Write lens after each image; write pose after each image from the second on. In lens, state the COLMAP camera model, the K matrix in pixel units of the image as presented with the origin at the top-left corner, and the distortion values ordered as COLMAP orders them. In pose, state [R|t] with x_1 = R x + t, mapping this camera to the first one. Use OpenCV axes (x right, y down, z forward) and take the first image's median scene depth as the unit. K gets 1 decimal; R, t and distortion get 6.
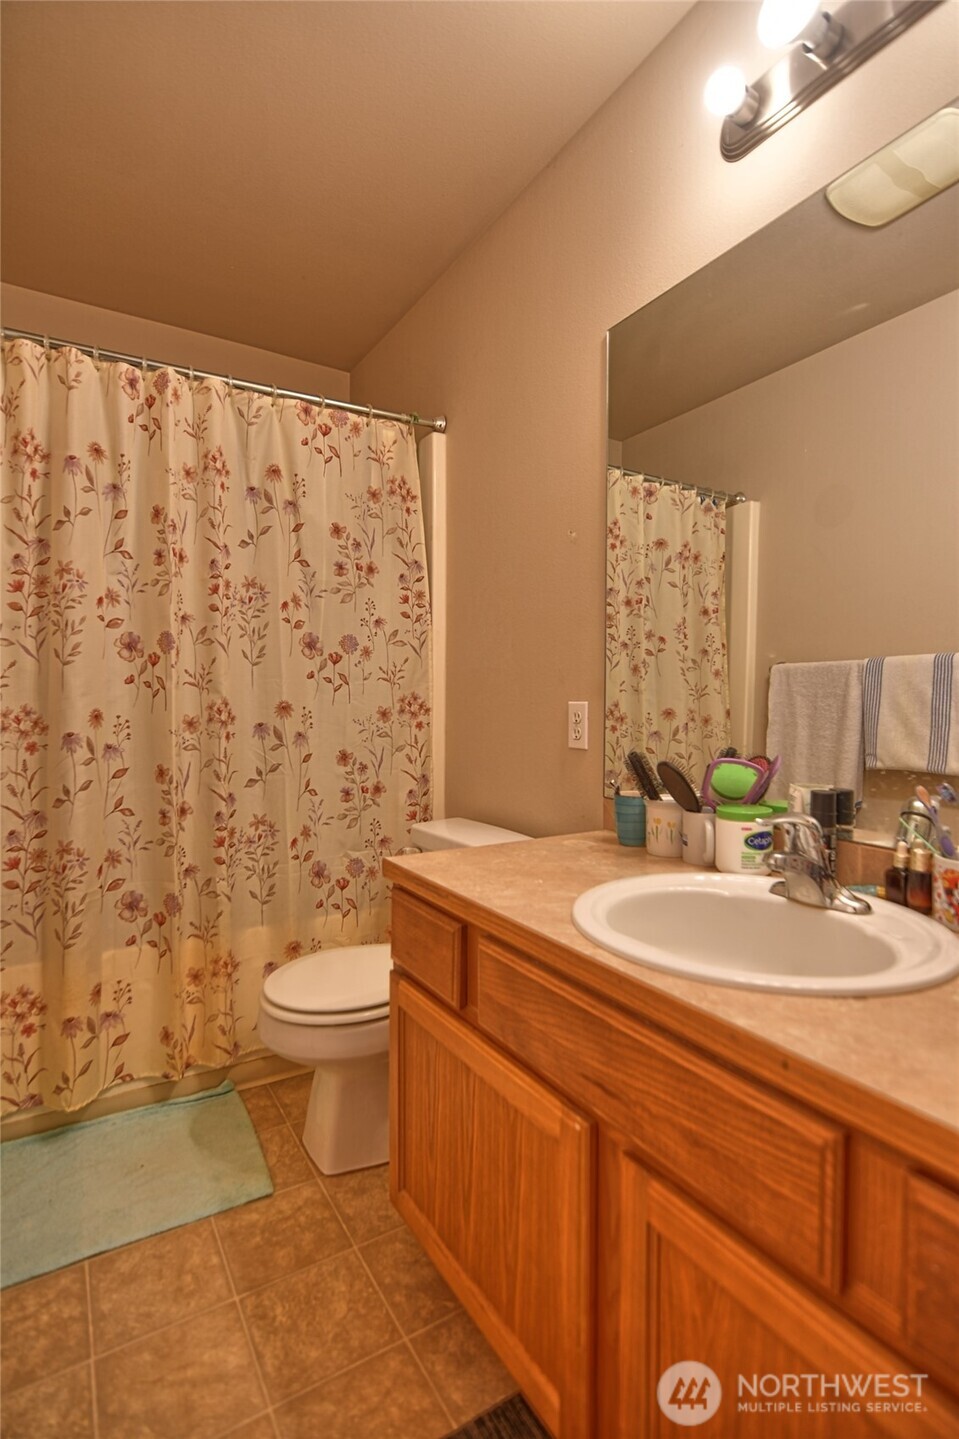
lens RADIAL K [[698.0, 0, 479.5], [0, 698.0, 719.5], [0, 0, 1]] dist [-0.012397, 0.017353]
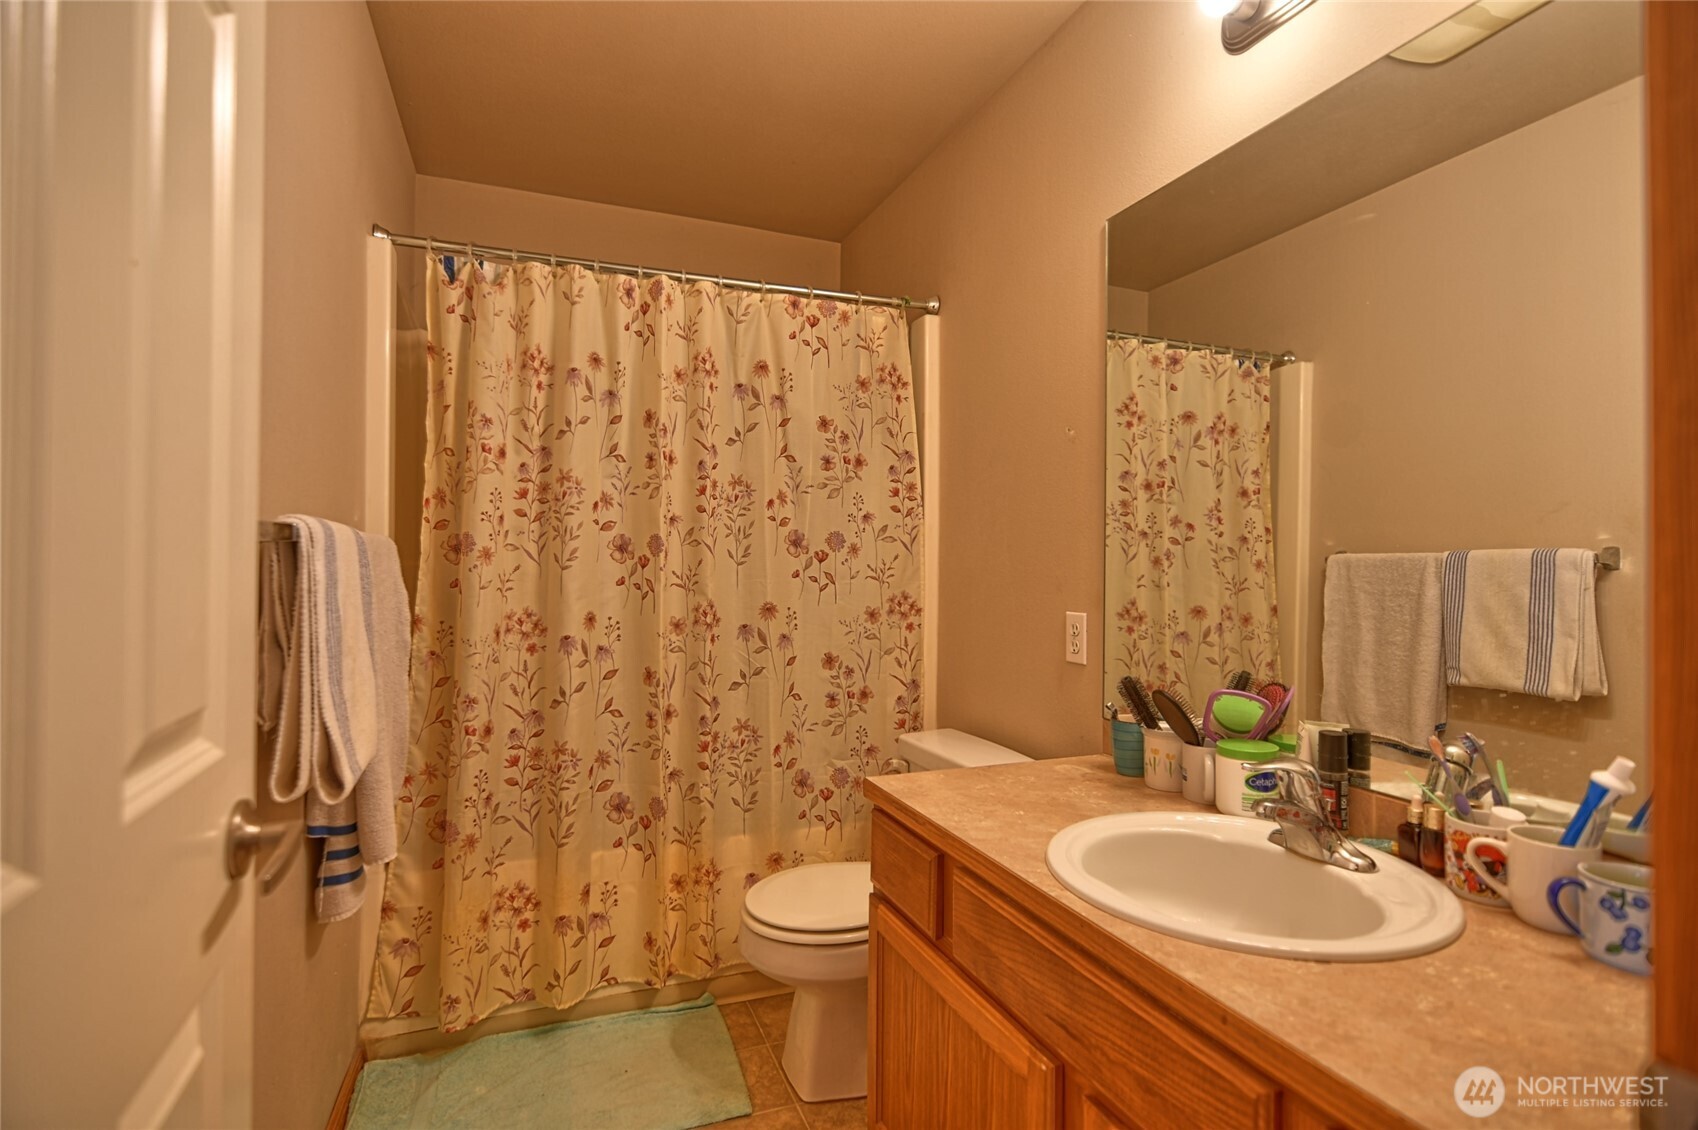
lens RADIAL K [[823.7, 0, 854.3], [0, 823.7, 560.9], [0, 0, 1]] dist [-0.012397, 0.017353]
pose [[0.985545, 0.003442, -0.169380, 0.033166], [-0.008722, 0.999499, -0.030438, -0.053964], [0.169190, 0.031475, 0.985081, -0.118830]]
